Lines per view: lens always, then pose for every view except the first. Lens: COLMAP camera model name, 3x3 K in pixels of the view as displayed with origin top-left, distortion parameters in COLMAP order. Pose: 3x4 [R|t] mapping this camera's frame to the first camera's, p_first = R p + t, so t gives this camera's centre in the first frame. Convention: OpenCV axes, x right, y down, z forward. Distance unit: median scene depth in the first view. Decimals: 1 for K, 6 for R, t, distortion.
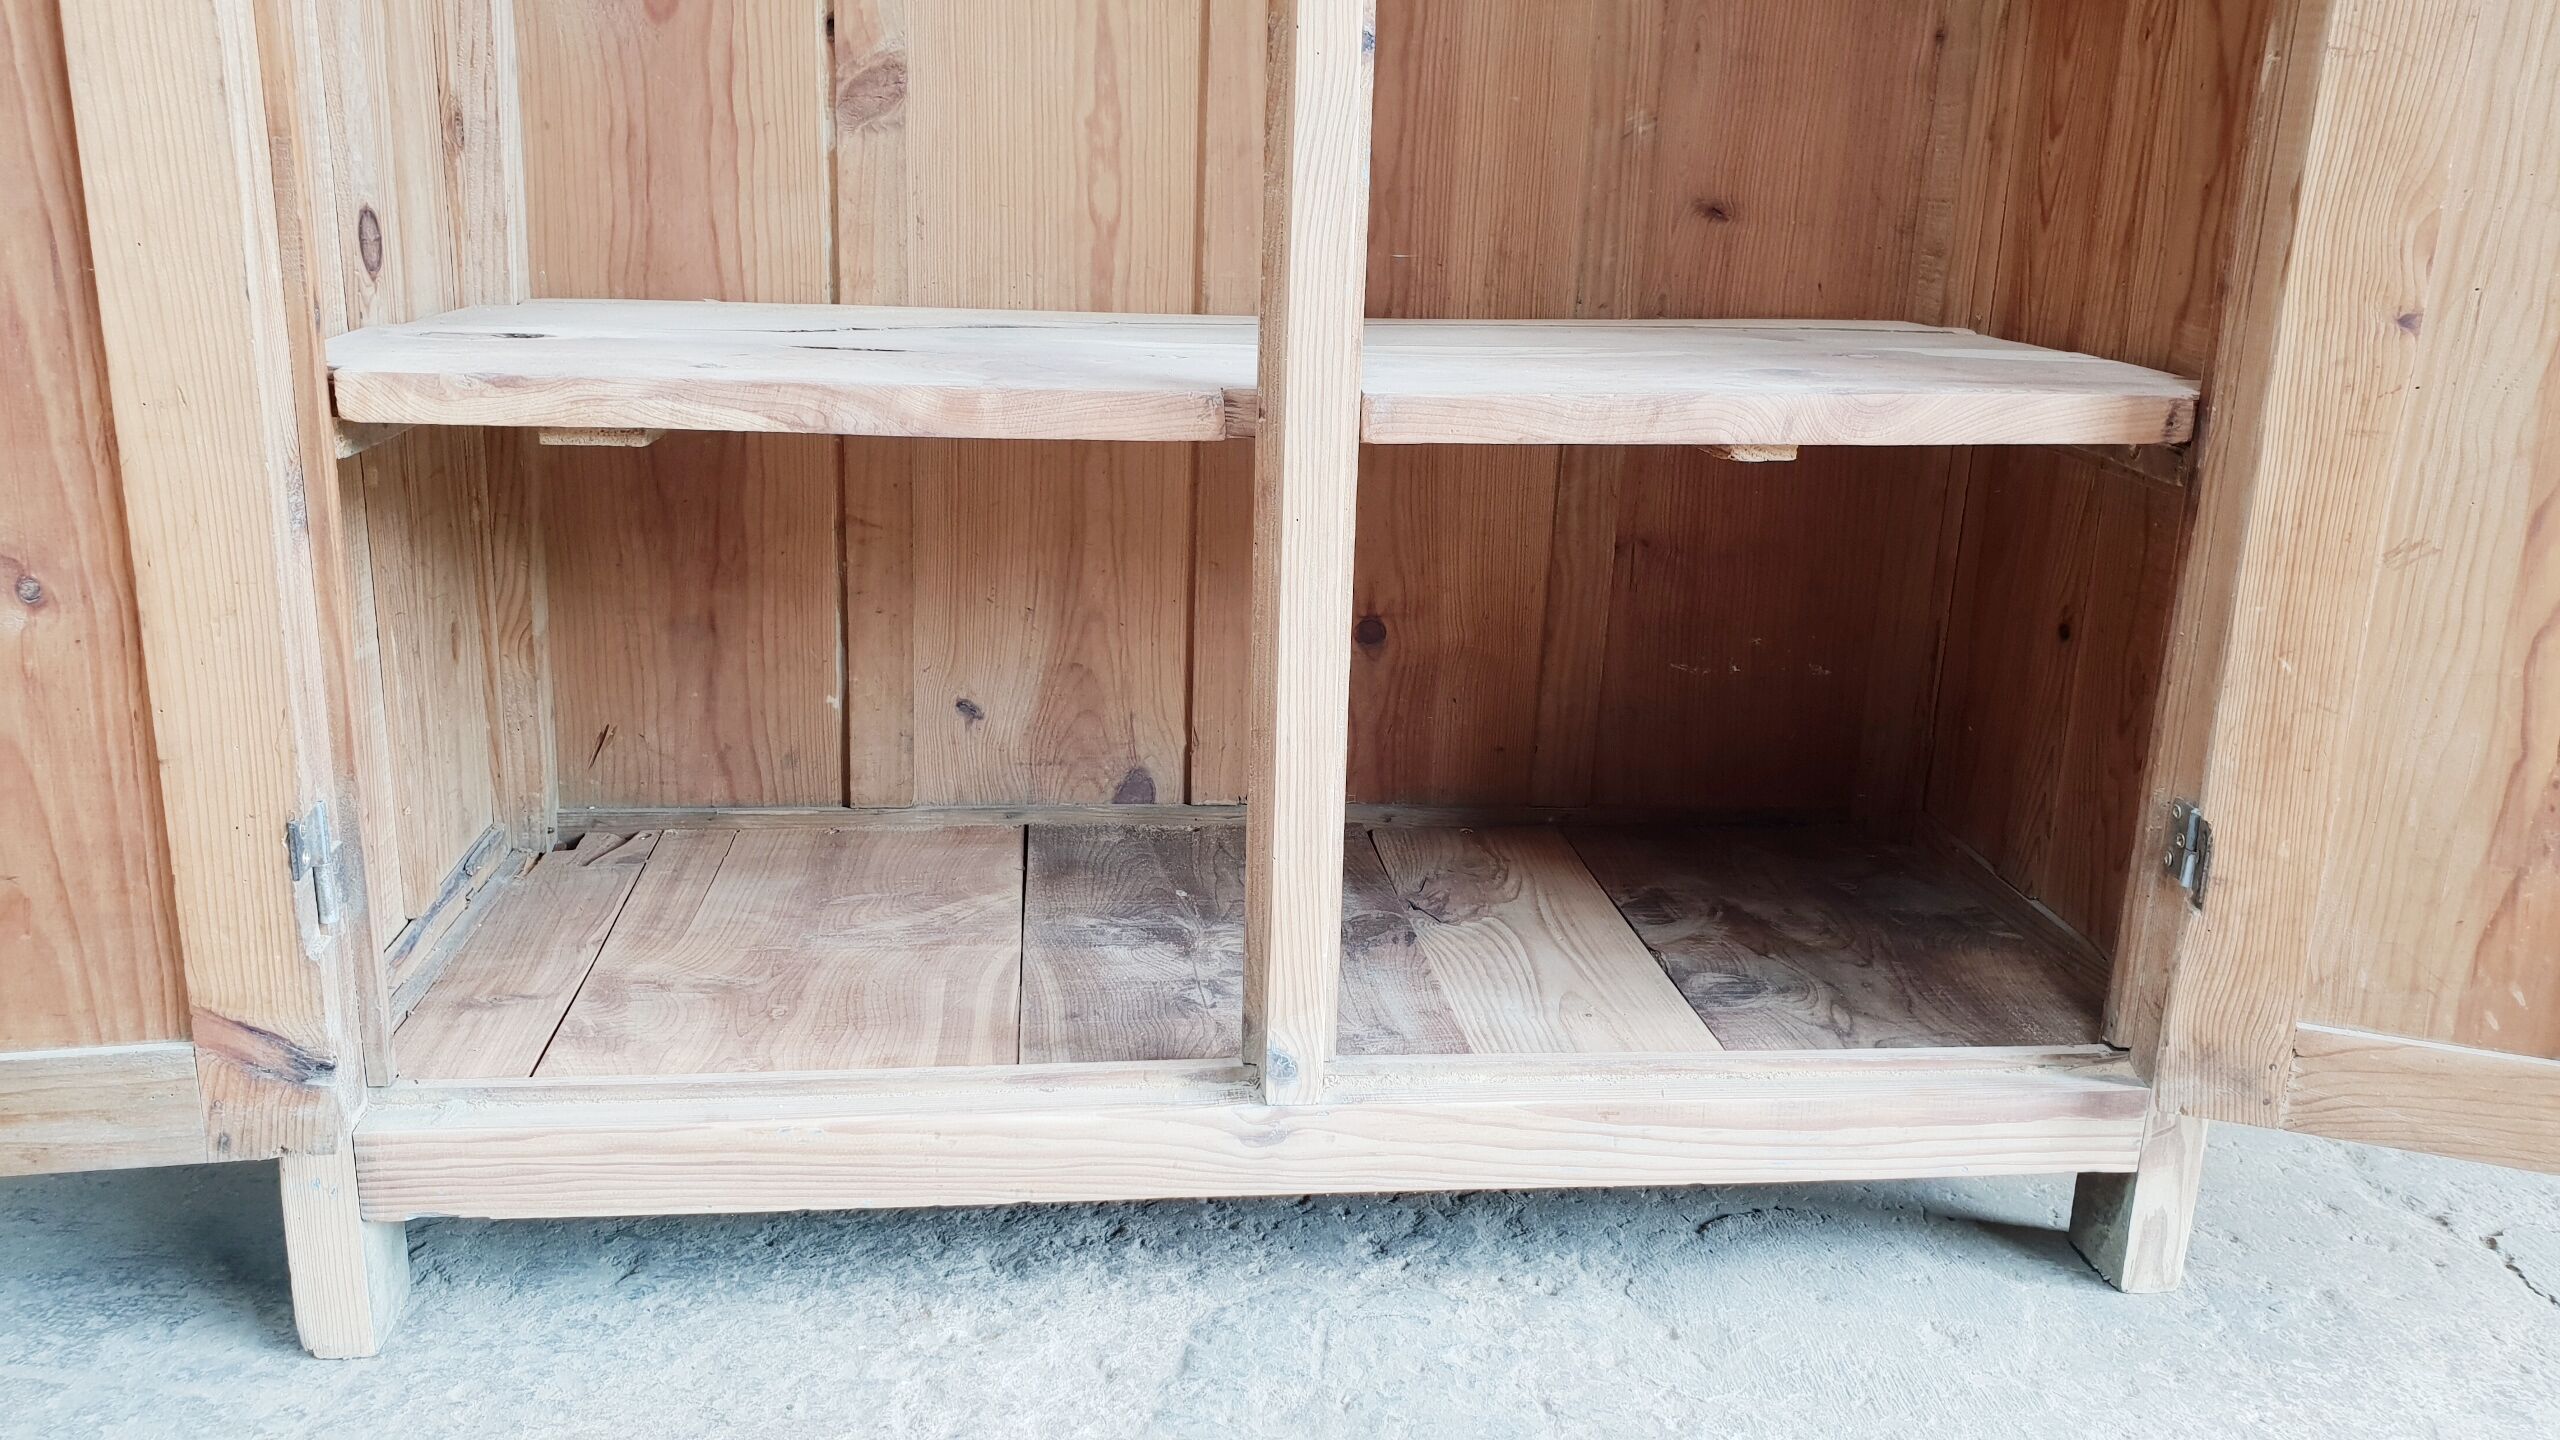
lens RADIAL K [[2012.5, 0, 1288.7], [0, 2012.5, 754.2], [0, 0, 1]] dist [-0.010785, 0.035428]
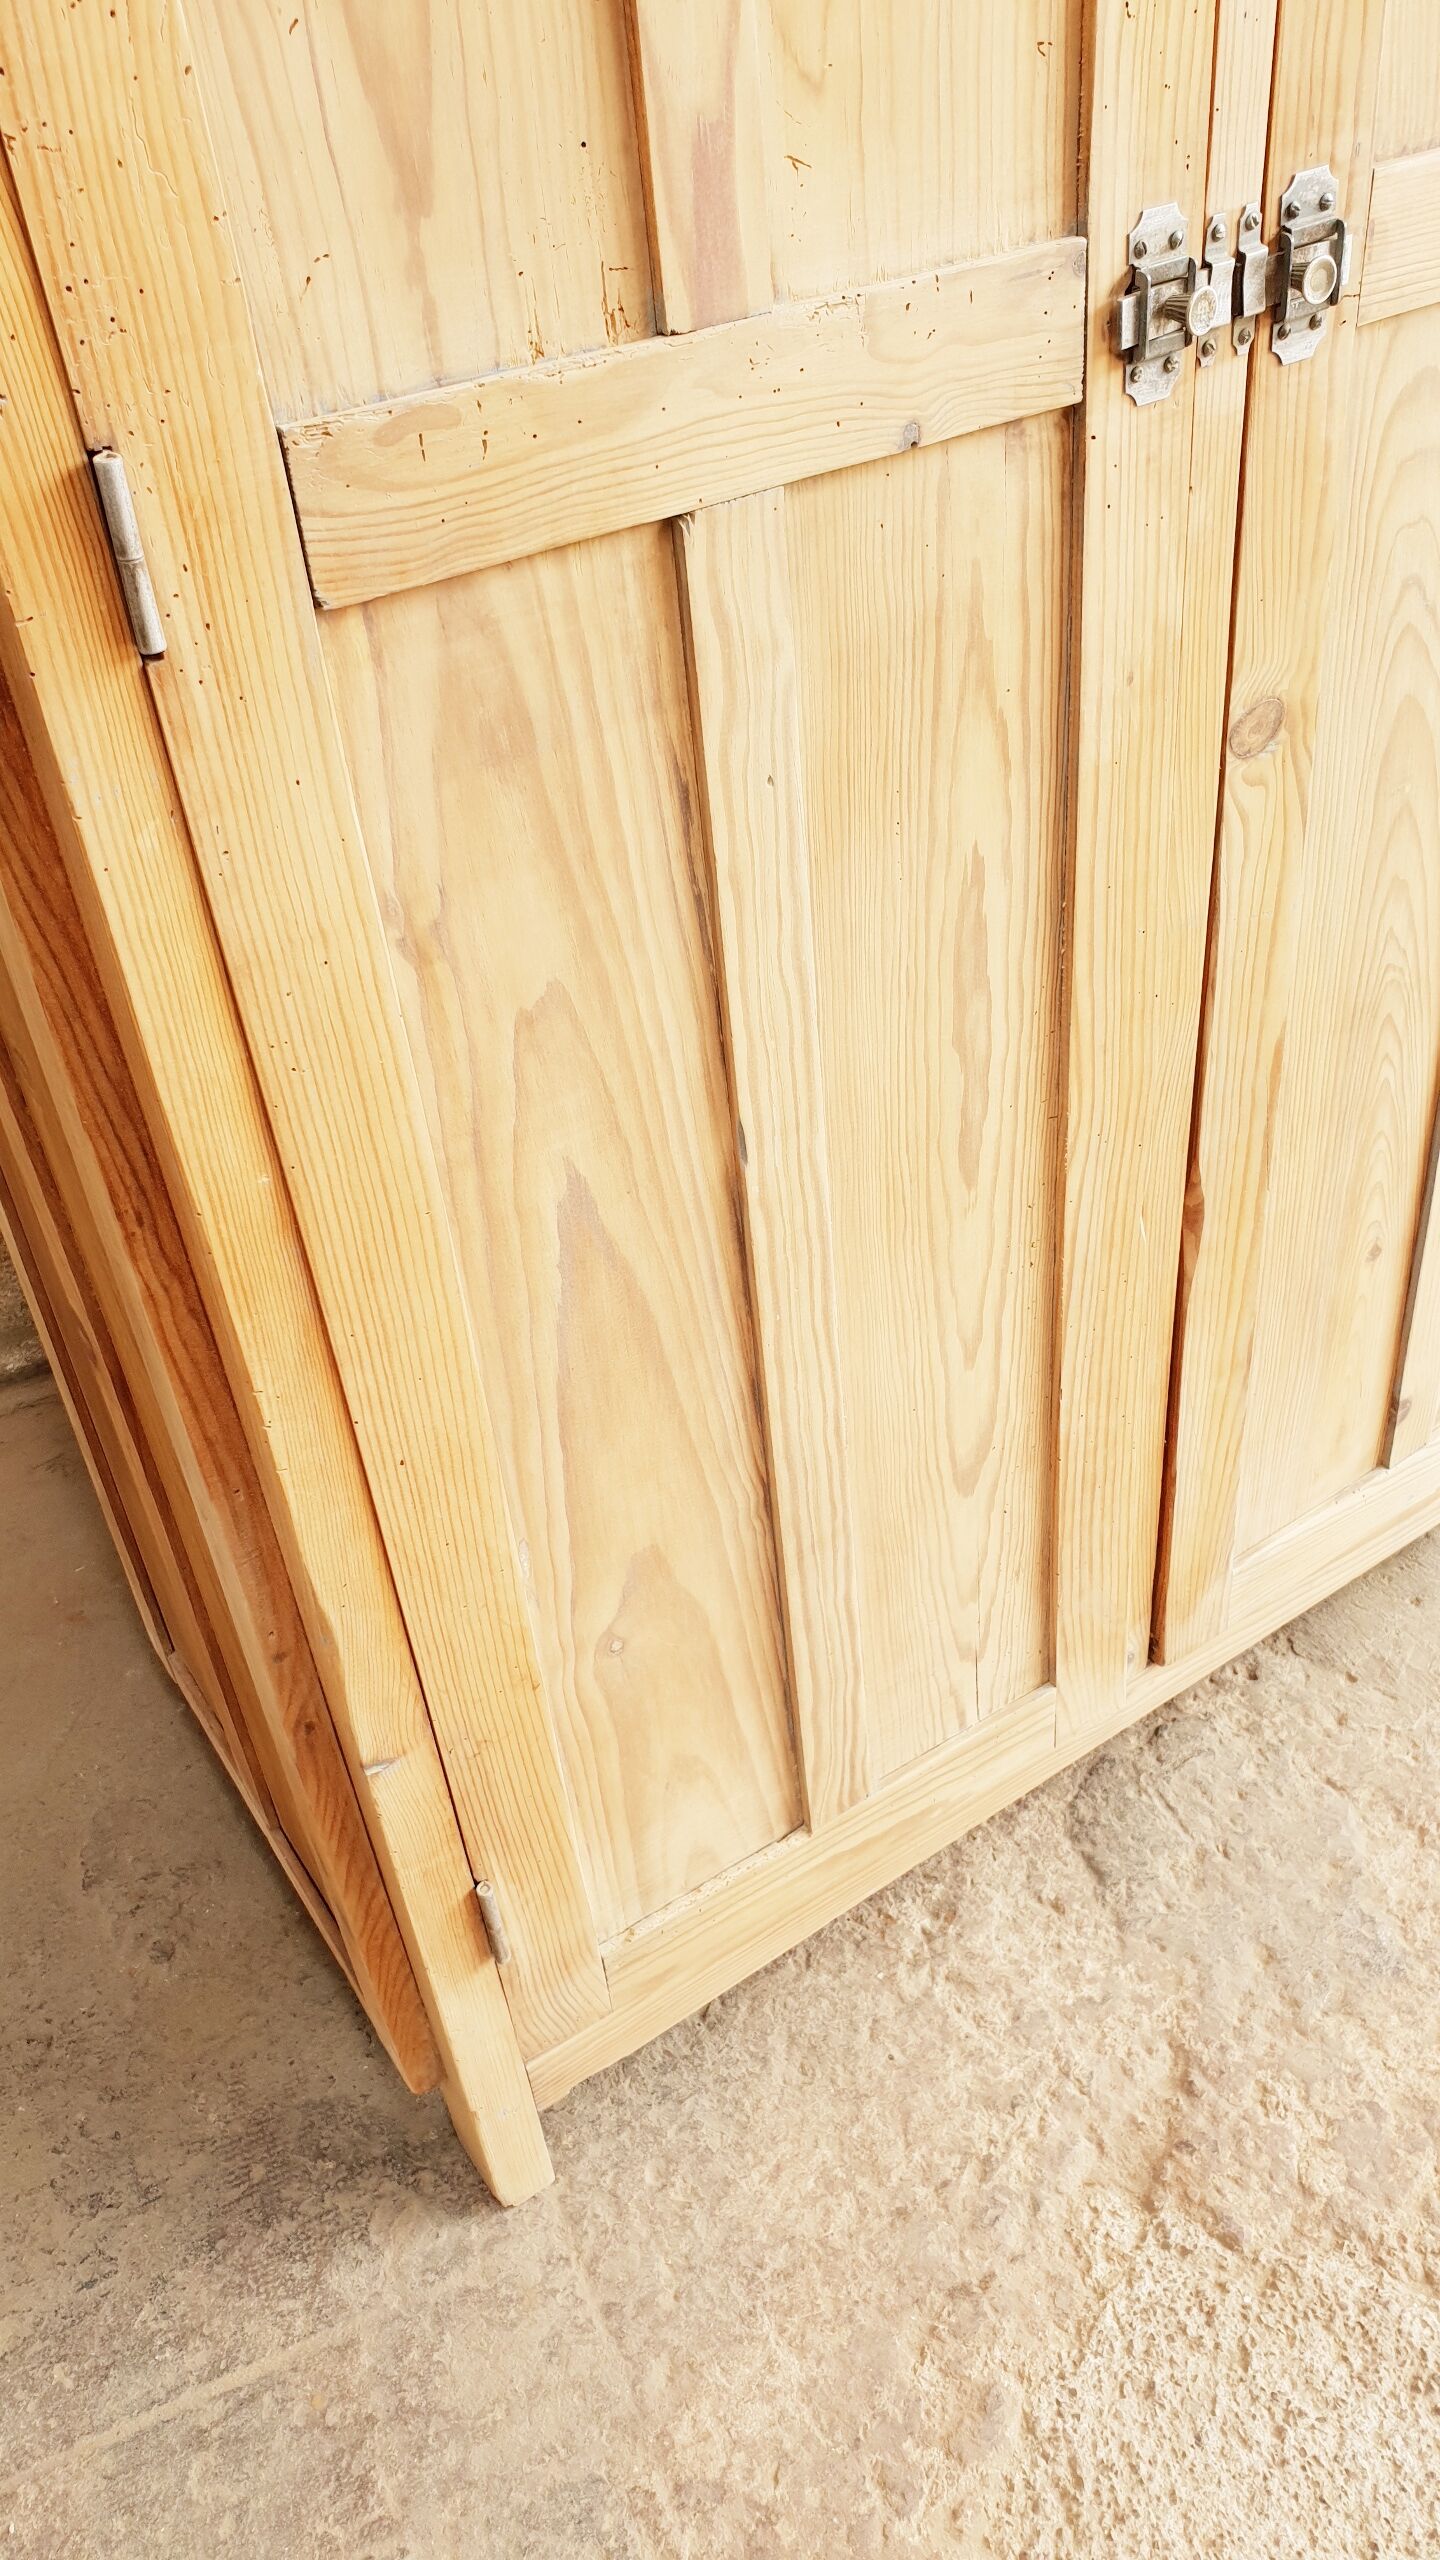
lens RADIAL K [[2012.5, 0, 732.6], [0, 2012.5, 1263.4], [0, 0, 1]] dist [-0.010785, 0.035428]
pose [[0.879173, -0.362150, 0.309682, -0.487264], [0.228228, 0.890545, 0.393498, -0.581910], [-0.418291, -0.275274, 0.865596, 0.058095]]
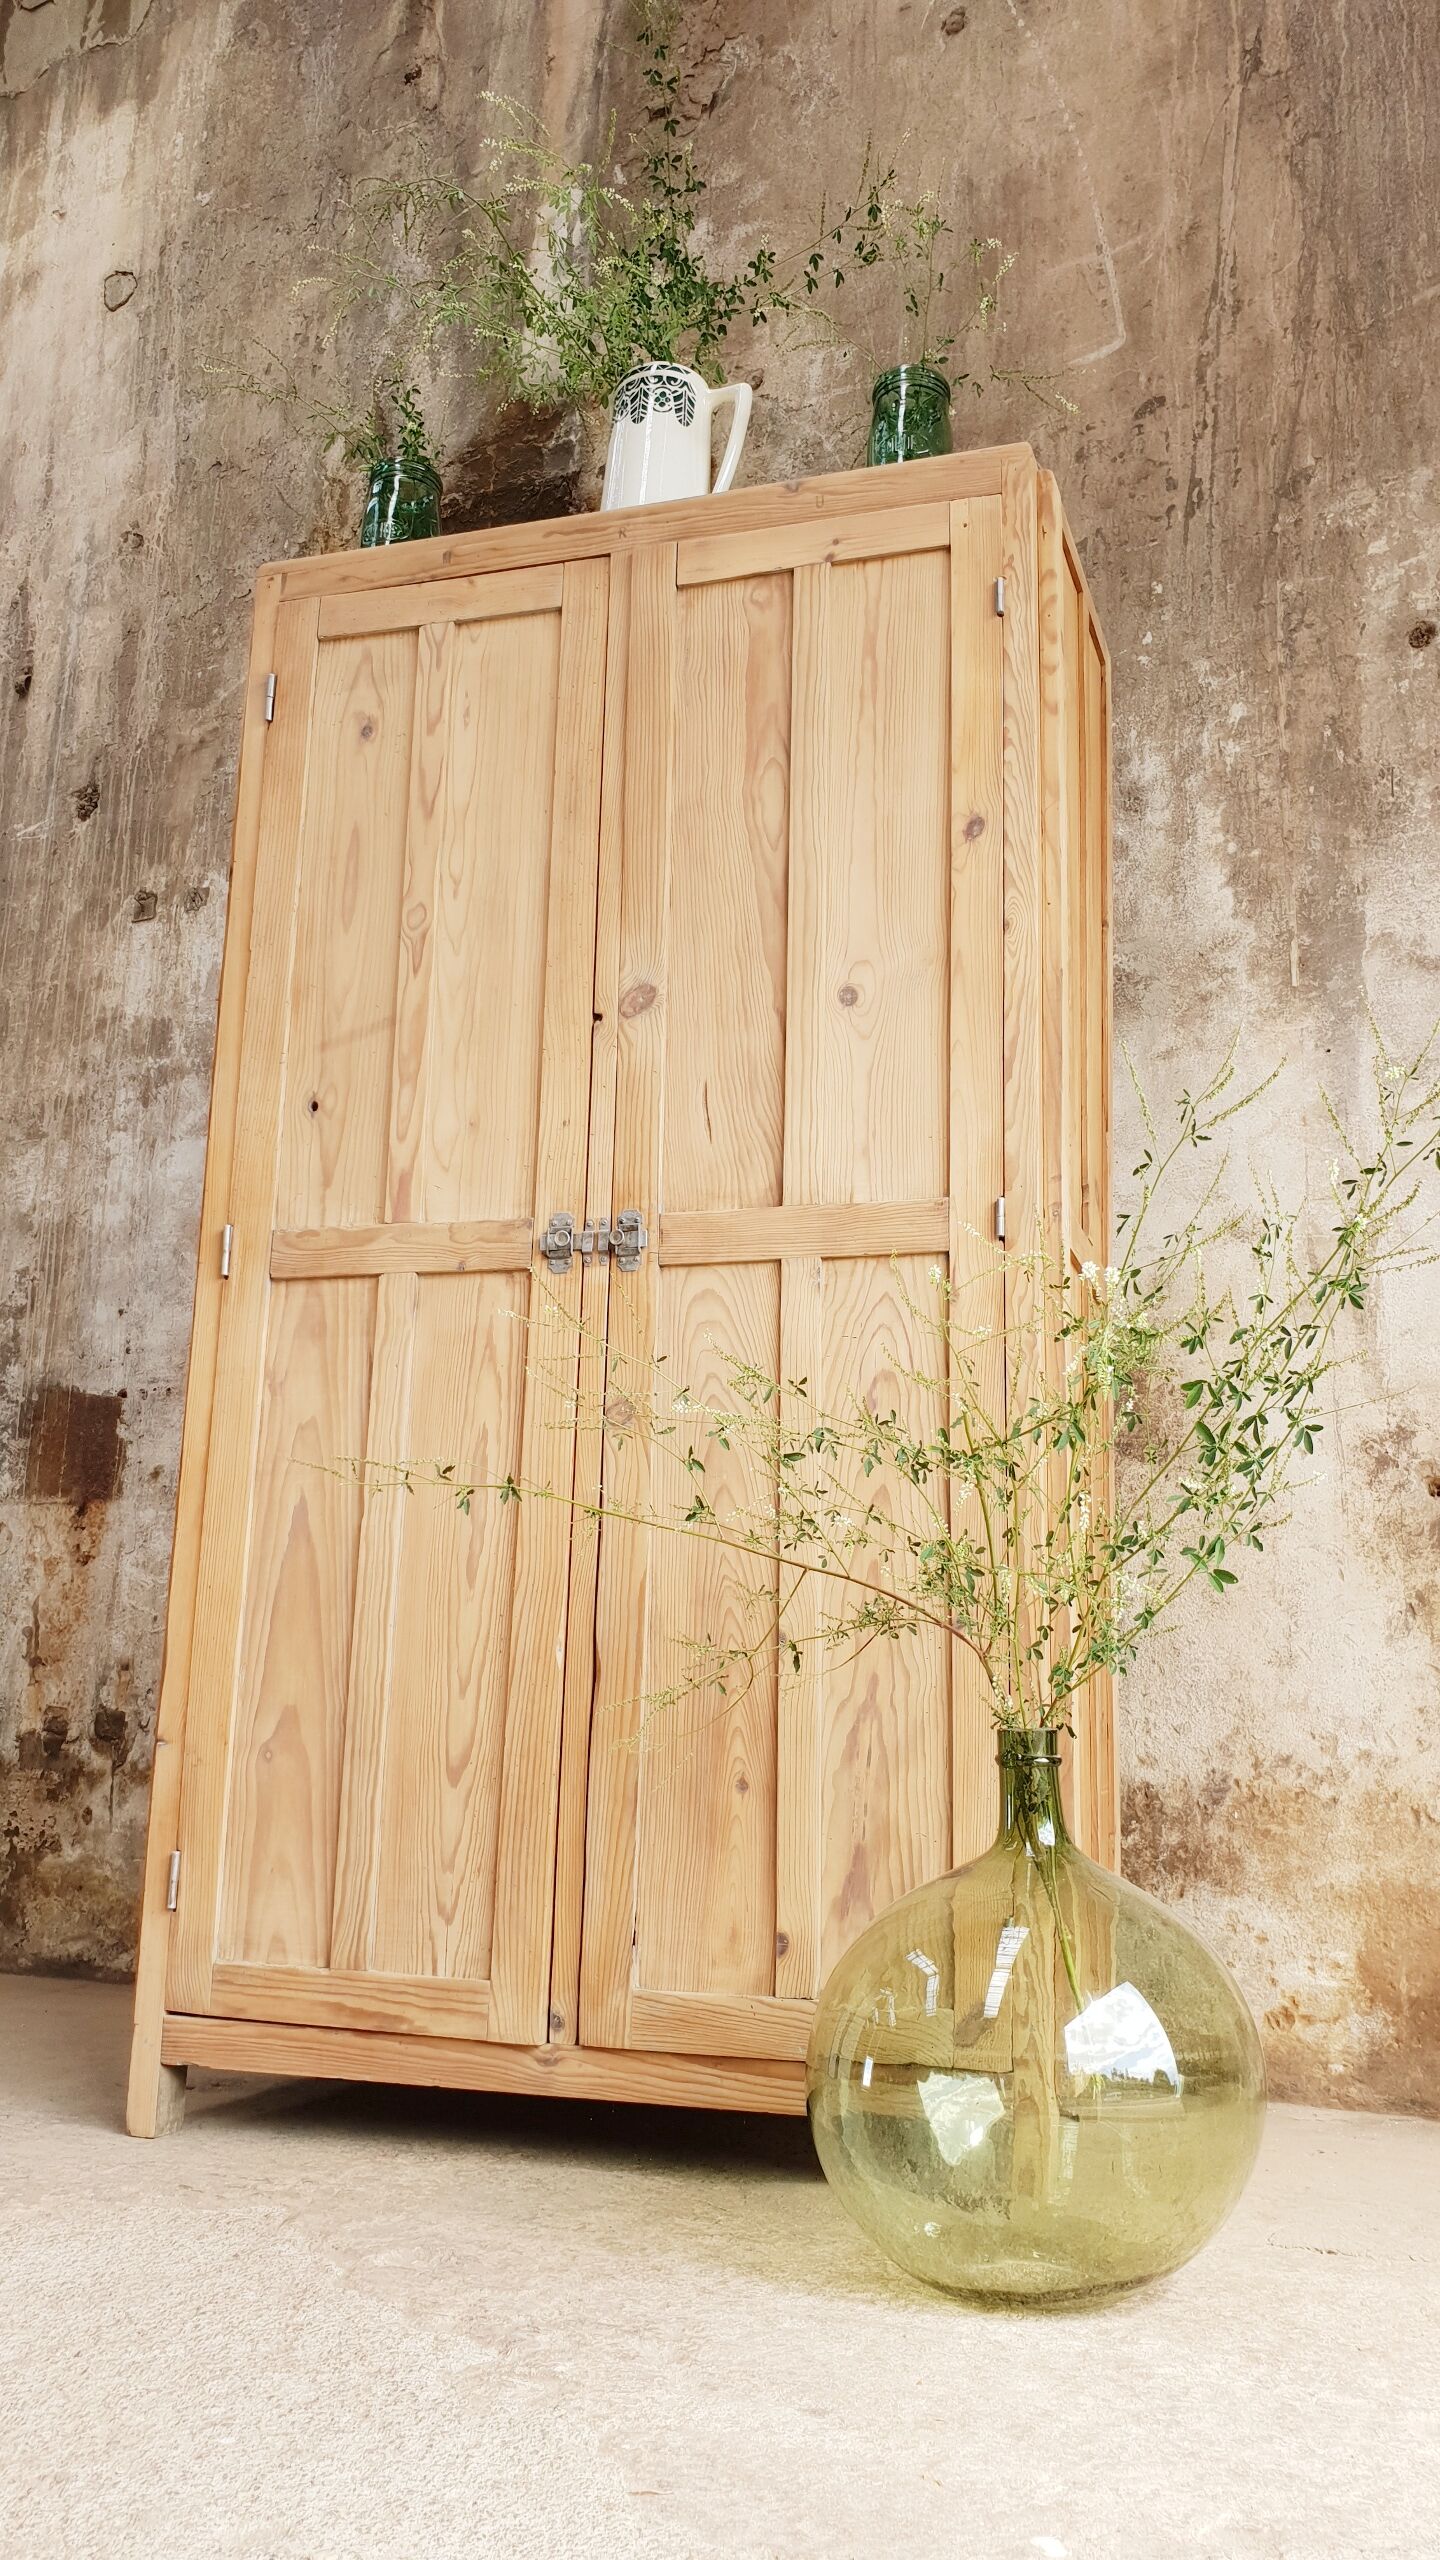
lens RADIAL K [[2012.5, 0, 756.1], [0, 2012.5, 1298.9], [0, 0, 1]] dist [-0.010785, 0.035428]
pose [[0.929389, -0.079455, -0.360448, 0.892202], [-0.105301, 0.878894, -0.465249, 0.402464], [0.353762, 0.470353, 0.808468, -0.836692]]
